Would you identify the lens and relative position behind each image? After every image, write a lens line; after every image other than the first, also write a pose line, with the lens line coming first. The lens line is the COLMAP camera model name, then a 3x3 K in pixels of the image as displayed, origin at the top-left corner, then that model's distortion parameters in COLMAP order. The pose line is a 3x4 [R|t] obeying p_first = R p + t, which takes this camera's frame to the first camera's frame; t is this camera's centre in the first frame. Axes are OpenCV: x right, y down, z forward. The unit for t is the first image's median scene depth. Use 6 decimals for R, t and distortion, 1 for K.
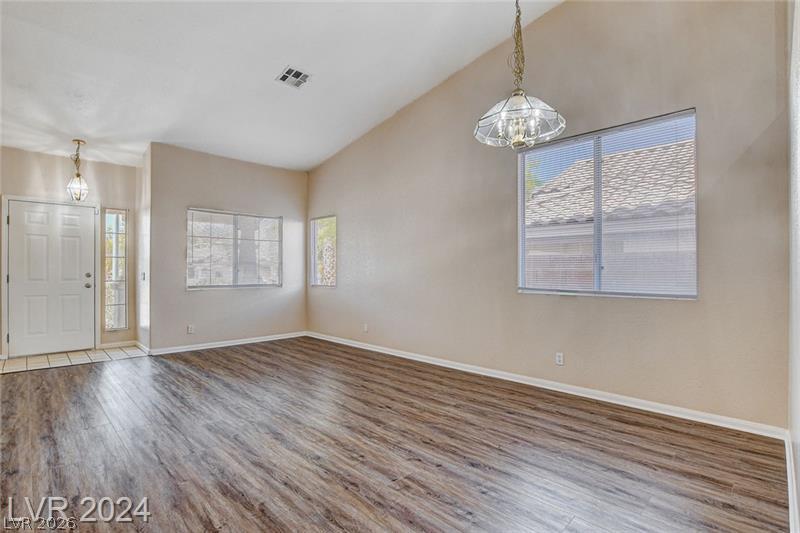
lens RADIAL K [[368.0, 0, 404.8], [0, 368.0, 270.4], [0, 0, 1]] dist [-0.020931, 0.000884]
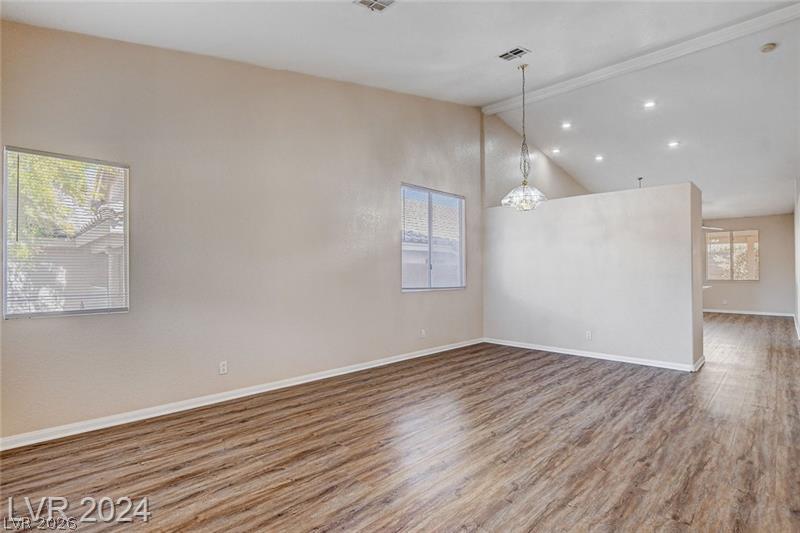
lens RADIAL K [[368.0, 0, 402.5], [0, 368.0, 263.5], [0, 0, 1]] dist [-0.020931, 0.000884]
pose [[0.056156, 0.026491, 0.998071, -1.263654], [0.004018, 0.999634, -0.026759, -0.002142], [-0.998414, 0.005513, 0.056029, 1.184386]]
